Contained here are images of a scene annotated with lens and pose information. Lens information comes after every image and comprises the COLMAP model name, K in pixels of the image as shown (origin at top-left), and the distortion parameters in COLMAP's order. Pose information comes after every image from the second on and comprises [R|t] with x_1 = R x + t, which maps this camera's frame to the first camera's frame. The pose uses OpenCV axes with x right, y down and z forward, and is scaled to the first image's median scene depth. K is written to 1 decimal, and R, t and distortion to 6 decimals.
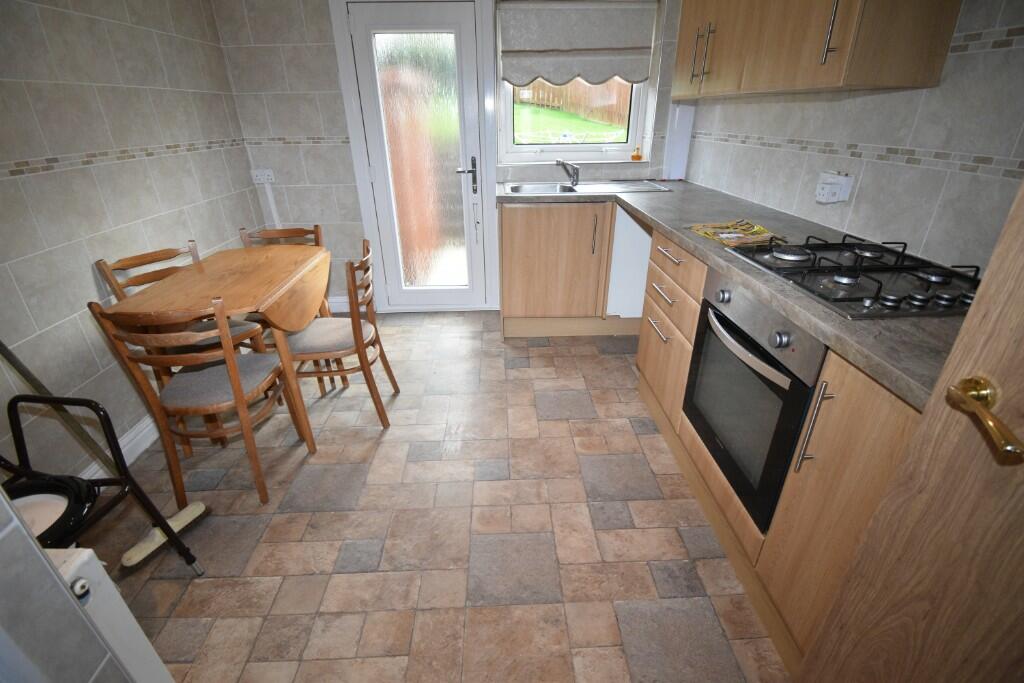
lens RADIAL K [[454.9, 0, 511.3], [0, 454.9, 334.6], [0, 0, 1]] dist [0.007177, -0.010742]
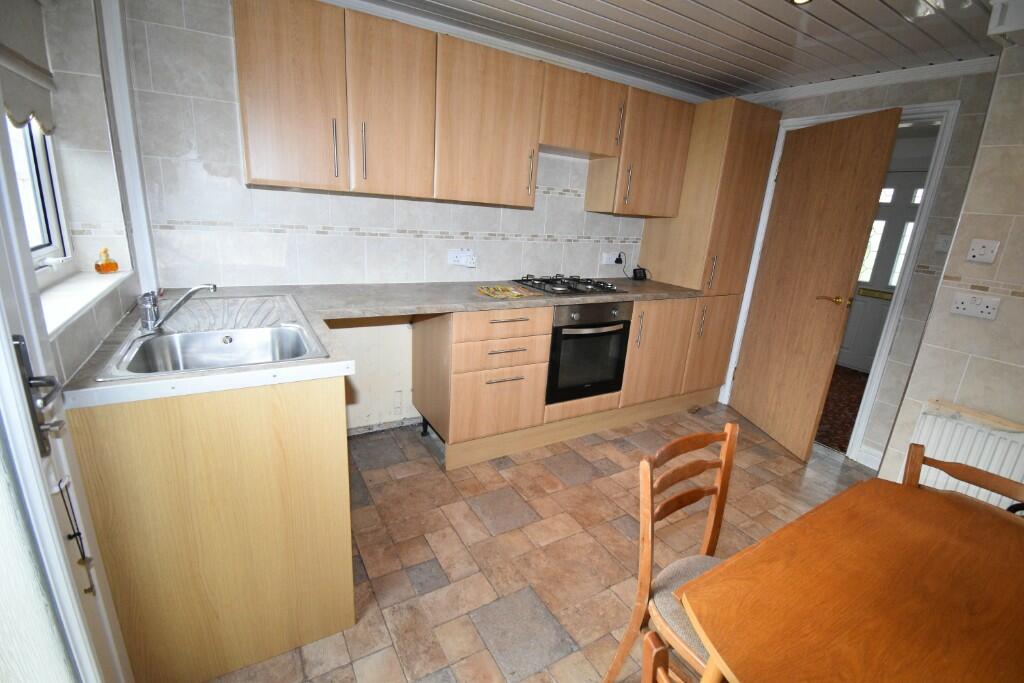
lens RADIAL K [[454.9, 0, 509.2], [0, 454.9, 344.3], [0, 0, 1]] dist [0.007177, -0.010742]
pose [[-0.476014, -0.259863, 0.840168, -0.802566], [0.330481, 0.832469, 0.444723, -0.737386], [-0.814980, 0.489354, -0.310387, 1.530920]]
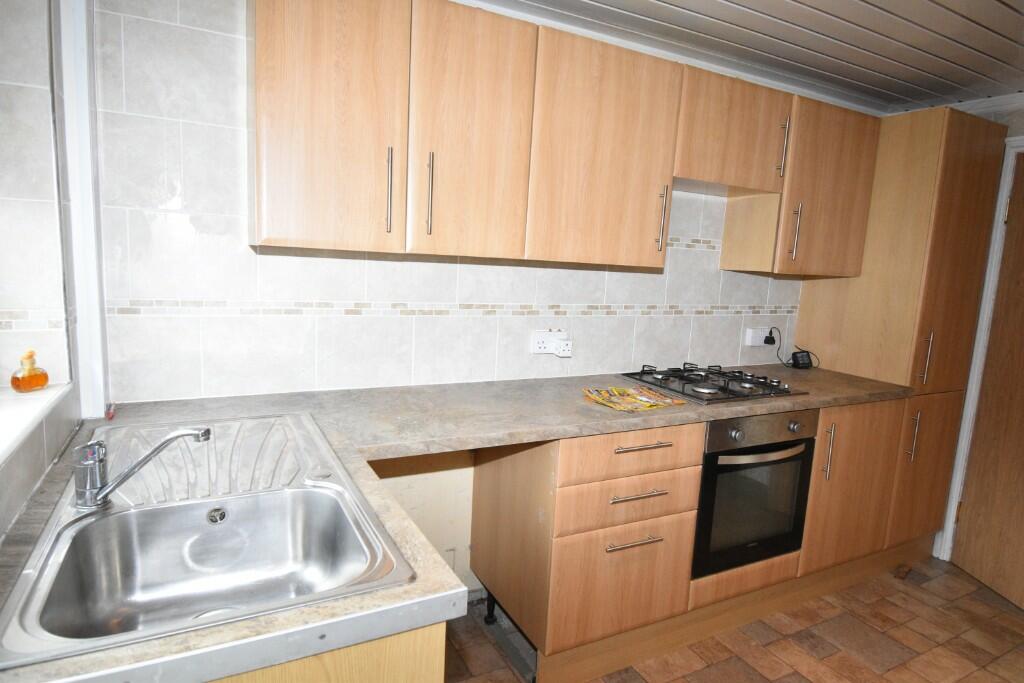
lens RADIAL K [[587.4, 0, 504.2], [0, 587.4, 344.6], [0, 0, 1]] dist [0.002540, -0.004378]
pose [[-0.432311, -0.142873, 0.890334, -0.469119], [0.350148, 0.883290, 0.311761, -0.795164], [-0.830965, 0.446526, -0.331829, 1.567423]]
